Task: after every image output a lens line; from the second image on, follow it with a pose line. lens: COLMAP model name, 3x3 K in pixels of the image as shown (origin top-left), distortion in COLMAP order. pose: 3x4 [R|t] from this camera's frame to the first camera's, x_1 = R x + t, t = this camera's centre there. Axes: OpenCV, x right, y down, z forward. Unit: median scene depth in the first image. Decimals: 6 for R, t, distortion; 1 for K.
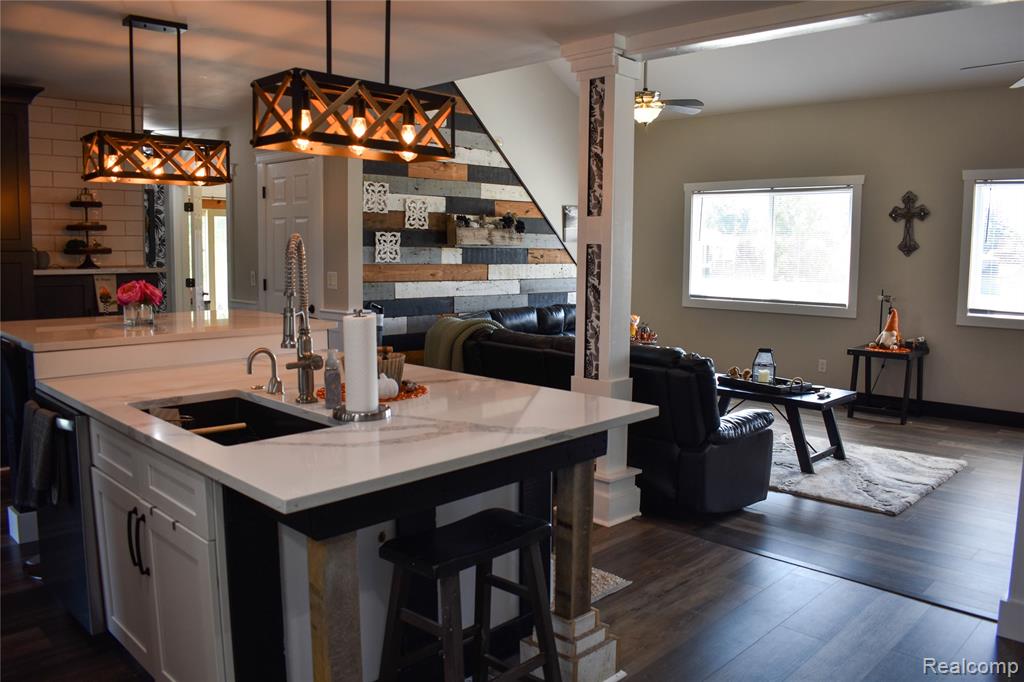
lens RADIAL K [[796.4, 0, 506.8], [0, 796.4, 342.9], [0, 0, 1]] dist [-0.082691, -0.006411]
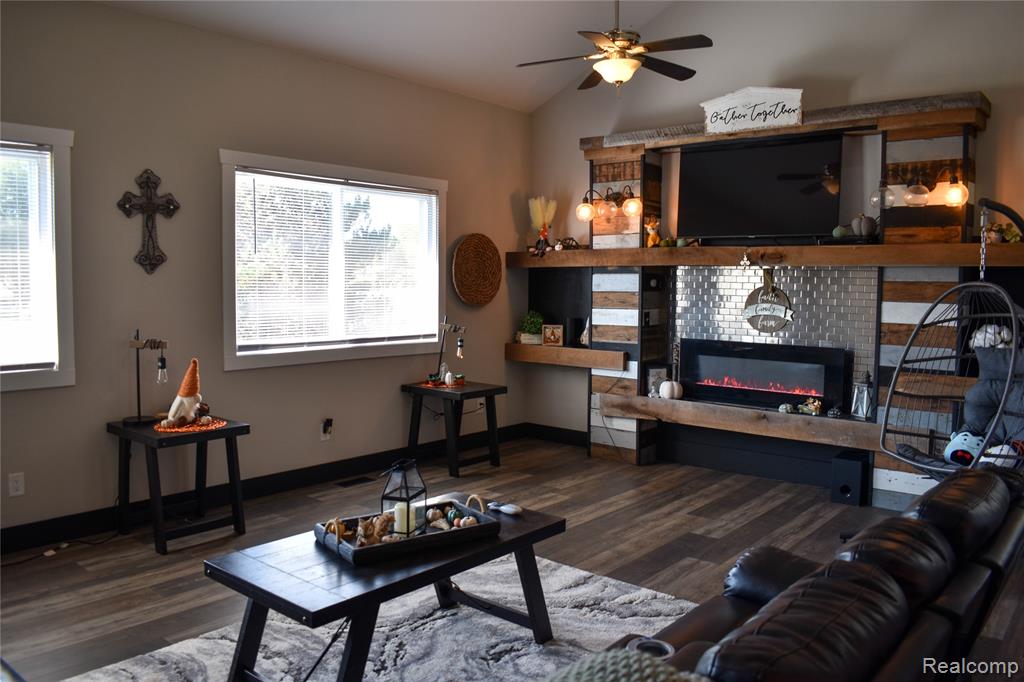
lens RADIAL K [[796.4, 0, 511.0], [0, 796.4, 339.3], [0, 0, 1]] dist [-0.082691, -0.006411]
pose [[-0.079873, -0.081696, 0.993452, -0.137113], [0.106456, 0.990237, 0.089991, -0.085593], [-0.991104, 0.112947, -0.070396, 0.770936]]
